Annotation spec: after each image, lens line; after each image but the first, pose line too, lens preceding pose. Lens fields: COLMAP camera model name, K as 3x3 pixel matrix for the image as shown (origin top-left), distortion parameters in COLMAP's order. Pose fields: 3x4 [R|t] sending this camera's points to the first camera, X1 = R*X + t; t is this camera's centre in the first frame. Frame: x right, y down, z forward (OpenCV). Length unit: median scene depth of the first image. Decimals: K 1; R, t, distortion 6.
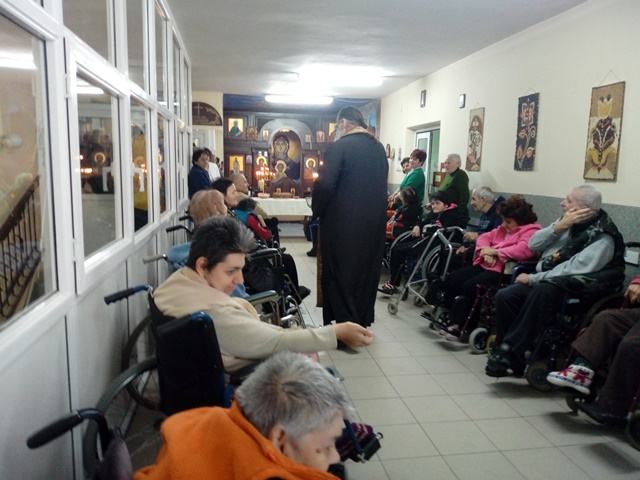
lens RADIAL K [[495.0, 0, 320.0], [0, 495.0, 240.0], [0, 0, 1]] dist [0.097966, -0.191394]
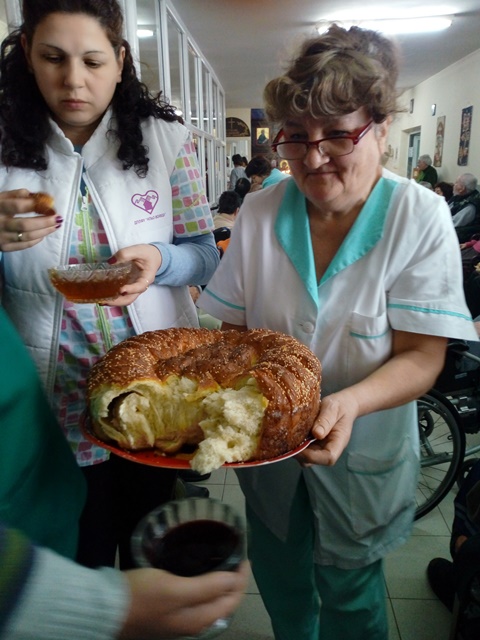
lens RADIAL K [[509.9, 0, 251.3], [0, 509.9, 320.0], [0, 0, 1]] dist [-0.004175, -0.000381]
pose [[0.978323, 0.023112, -0.205793, 0.112076], [0.006077, 0.990120, 0.140090, 0.063485], [0.206998, -0.138304, 0.968516, -0.409461]]
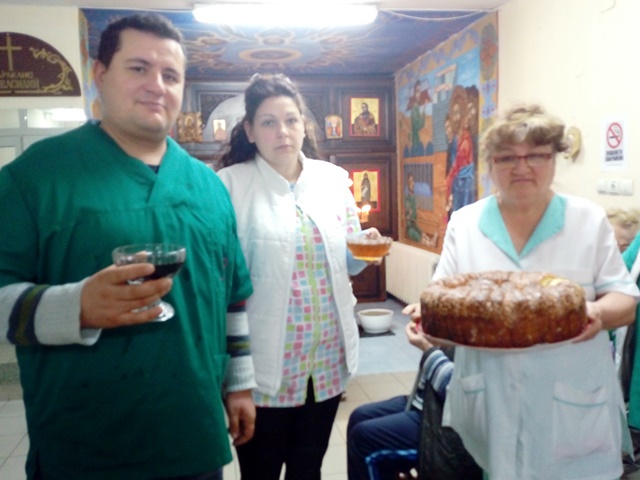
lens RADIAL K [[559.0, 0, 320.0], [0, 559.0, 240.0], [0, 0, 1]] dist [0.132056, -0.230275]
pose [[0.998420, -0.055477, 0.008907, -0.045870], [0.055826, 0.997412, -0.045308, -0.142862], [-0.006371, 0.045734, 0.998933, 0.885198]]
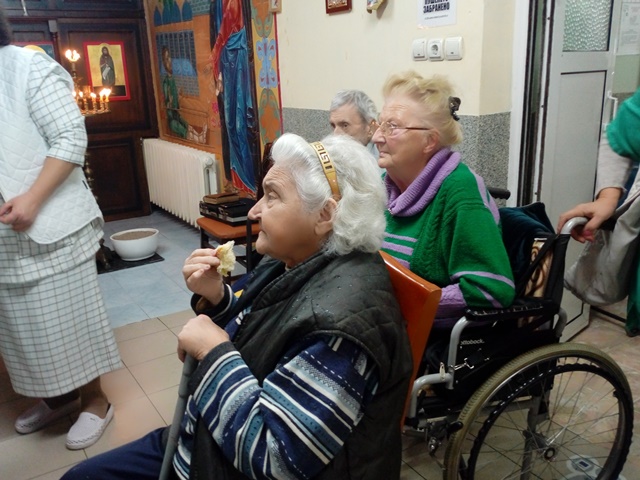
lens RADIAL K [[558.6, 0, 320.0], [0, 558.6, 240.0], [0, 0, 1]] dist [0.081973, -0.149241]
pose [[0.914728, -0.167785, 0.367588, -0.002777], [0.111407, 0.979177, 0.169711, -0.147216], [-0.388409, -0.114287, 0.914372, 1.067564]]
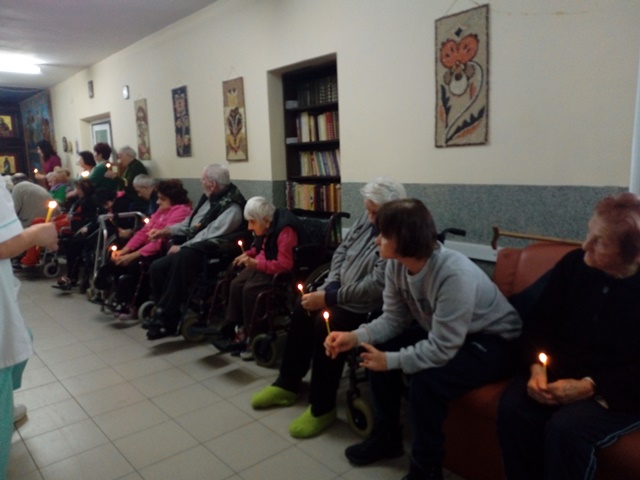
lens RADIAL K [[492.0, 0, 320.0], [0, 492.0, 240.0], [0, 0, 1]] dist [0.107815, -0.204794]
pose [[0.848994, -0.124943, 0.513418, 0.060553], [0.120646, 0.991813, 0.041861, 0.026430], [-0.514445, 0.026402, 0.857117, -0.067018]]
